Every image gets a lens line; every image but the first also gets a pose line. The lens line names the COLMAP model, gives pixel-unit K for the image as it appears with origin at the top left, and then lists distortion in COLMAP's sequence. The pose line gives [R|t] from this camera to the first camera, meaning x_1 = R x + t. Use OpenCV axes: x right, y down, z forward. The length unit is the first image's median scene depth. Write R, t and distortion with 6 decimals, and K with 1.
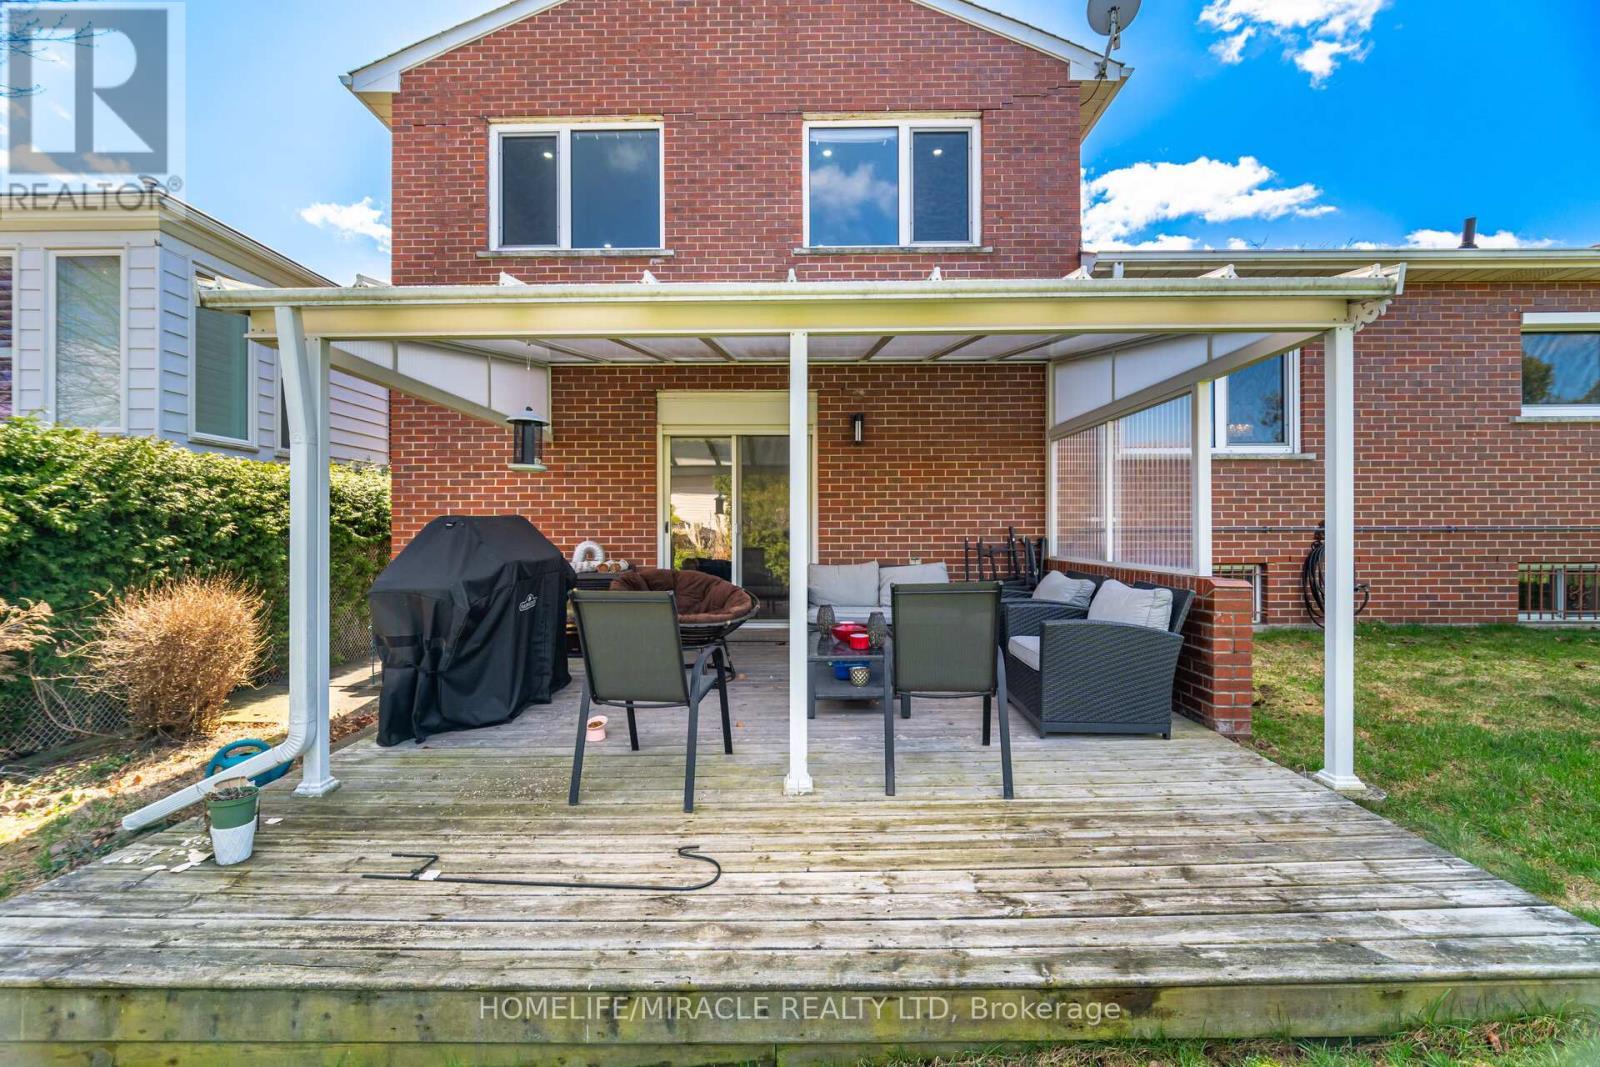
lens RADIAL K [[653.0, 0, 802.9], [0, 653.0, 531.5], [0, 0, 1]] dist [-0.003987, 0.000251]
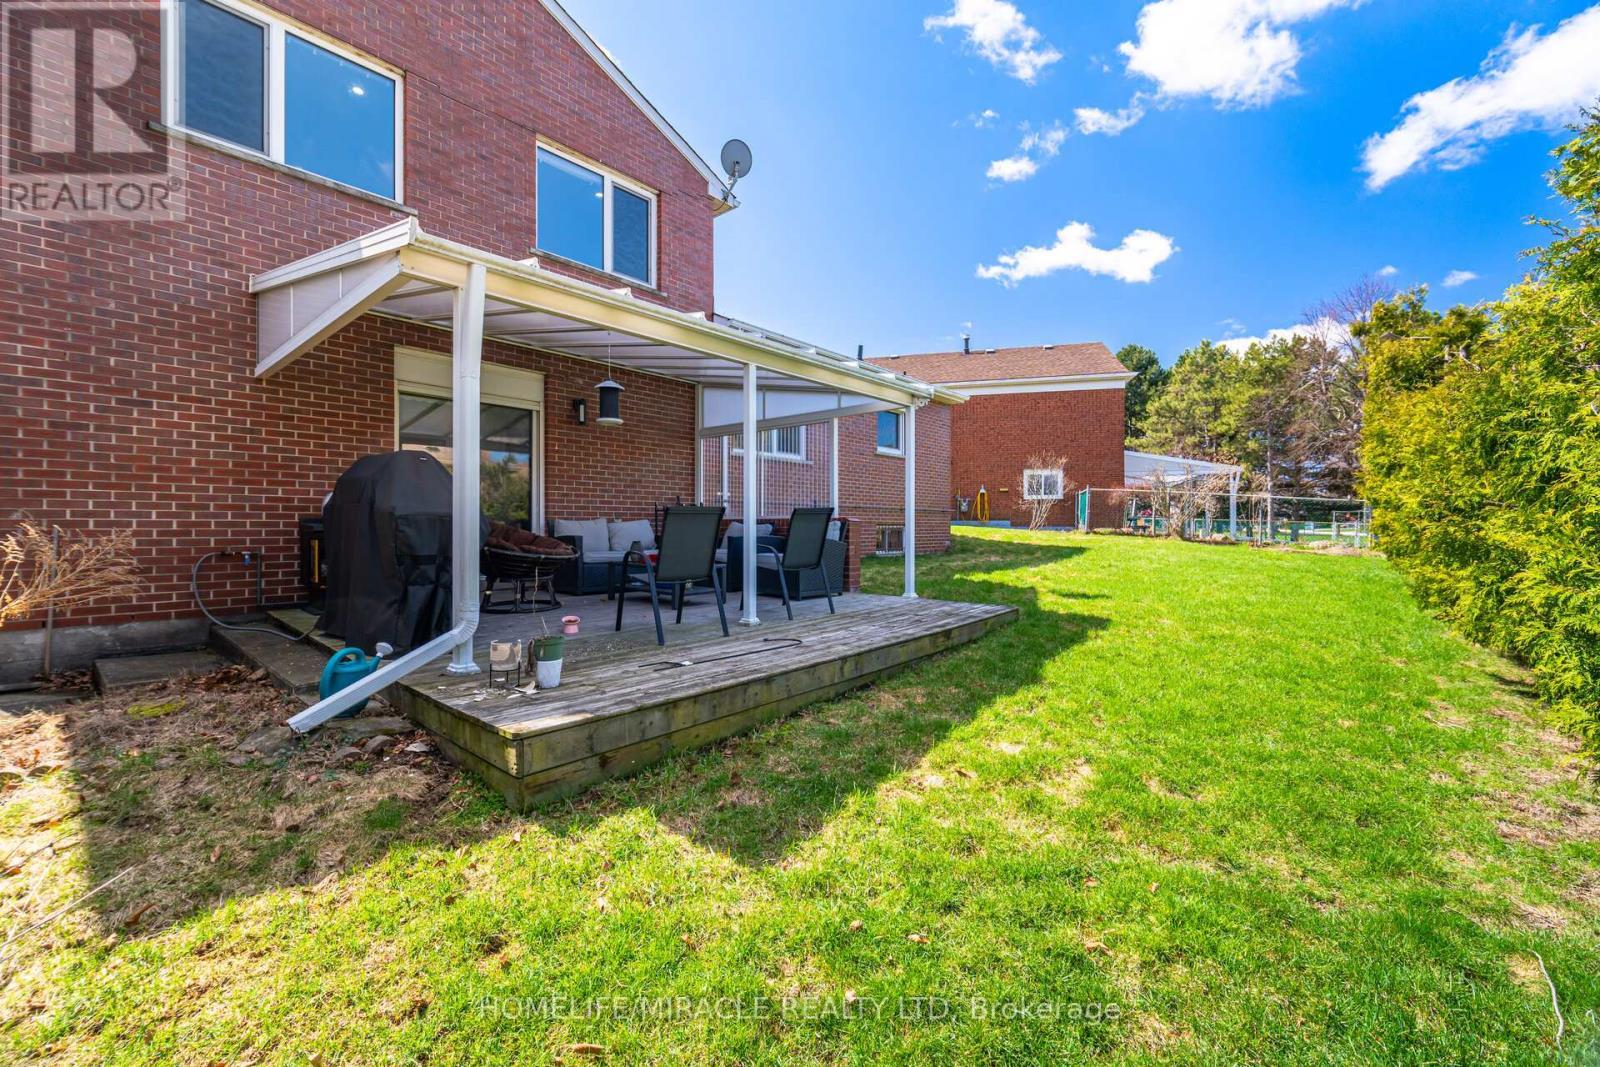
lens RADIAL K [[653.0, 0, 787.7], [0, 653.0, 531.0], [0, 0, 1]] dist [-0.003987, 0.000251]
pose [[0.656067, 0.000014, 0.754703, -0.583312], [-0.002747, 0.999993, 0.002370, 0.063774], [-0.754698, -0.003628, 0.656062, -0.103773]]
